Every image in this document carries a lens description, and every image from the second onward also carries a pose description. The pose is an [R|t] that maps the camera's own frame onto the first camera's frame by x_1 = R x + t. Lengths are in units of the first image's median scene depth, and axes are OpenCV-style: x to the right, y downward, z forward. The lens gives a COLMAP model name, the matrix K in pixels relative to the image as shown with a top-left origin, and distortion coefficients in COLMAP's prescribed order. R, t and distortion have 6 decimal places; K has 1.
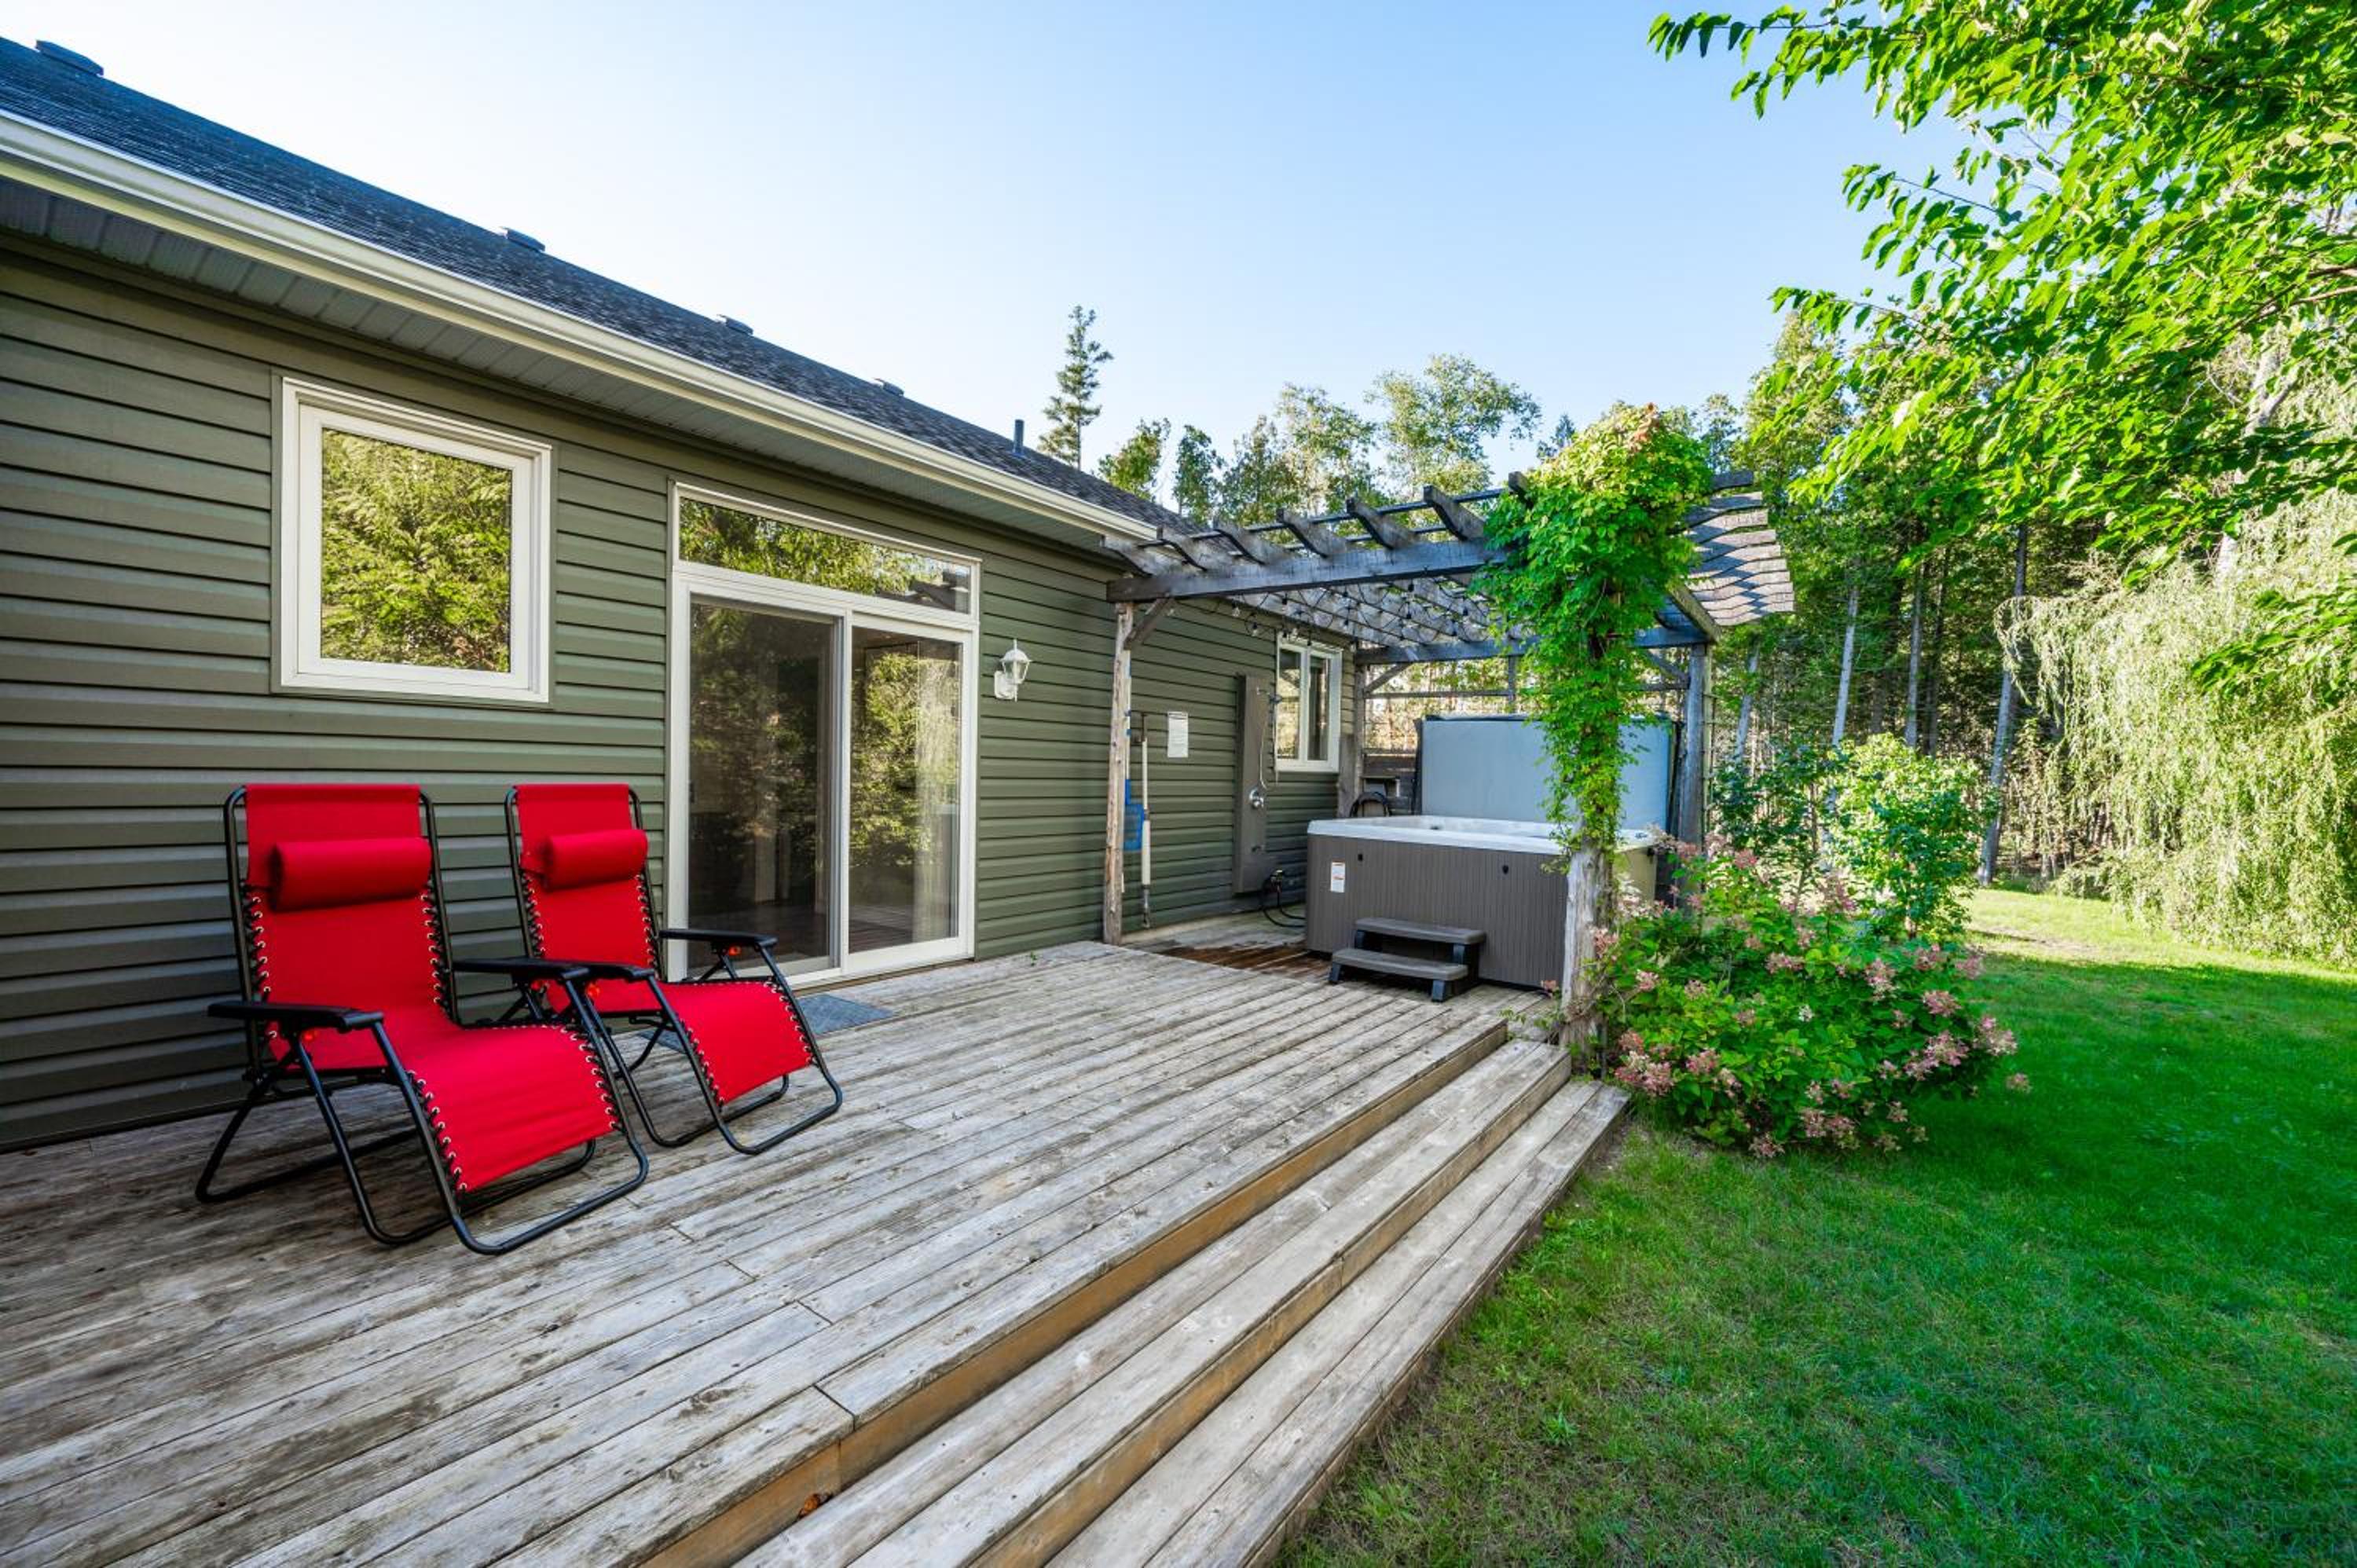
lens RADIAL K [[942.3, 0, 1163.0], [0, 942.3, 775.0], [0, 0, 1]] dist [0.000377, -0.000047]
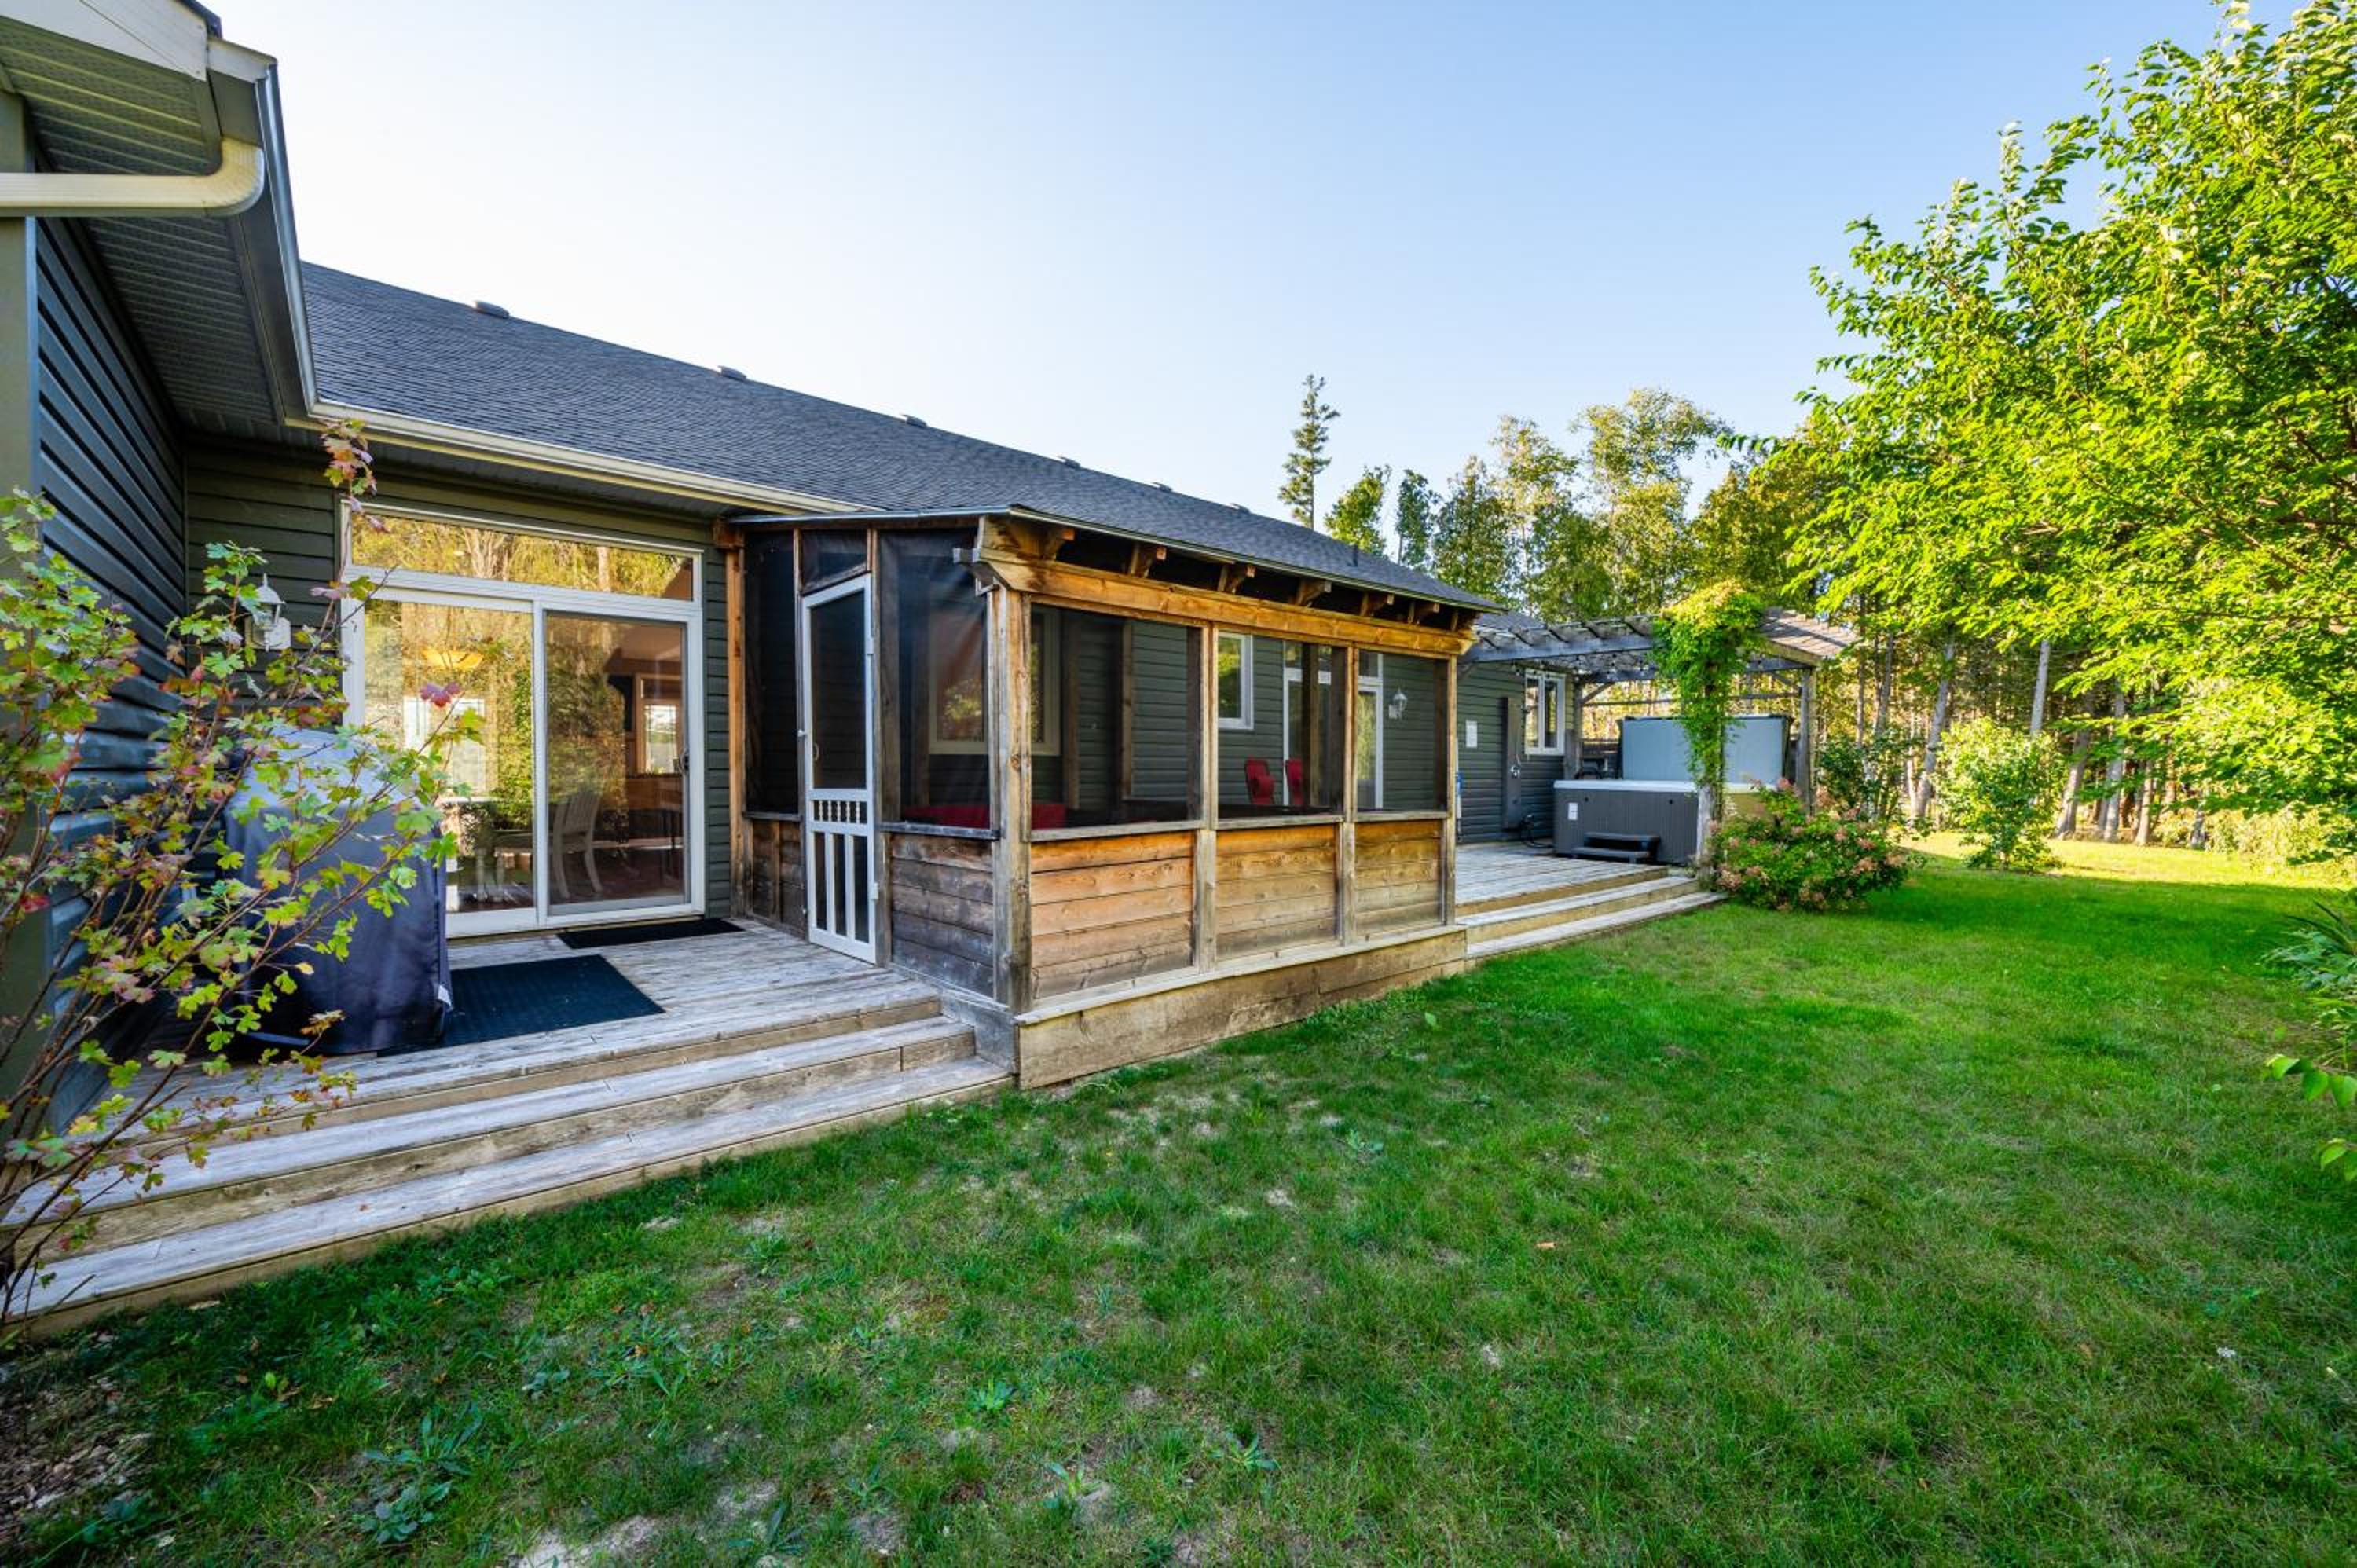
lens RADIAL K [[925.1, 0, 1178.5], [0, 925.1, 784.0], [0, 0, 1]] dist [0.013211, -0.000033]
pose [[0.983425, -0.017450, -0.180473, -0.127345], [0.019524, 0.999762, 0.009721, 0.013444], [0.180260, -0.013083, 0.983532, -0.476815]]
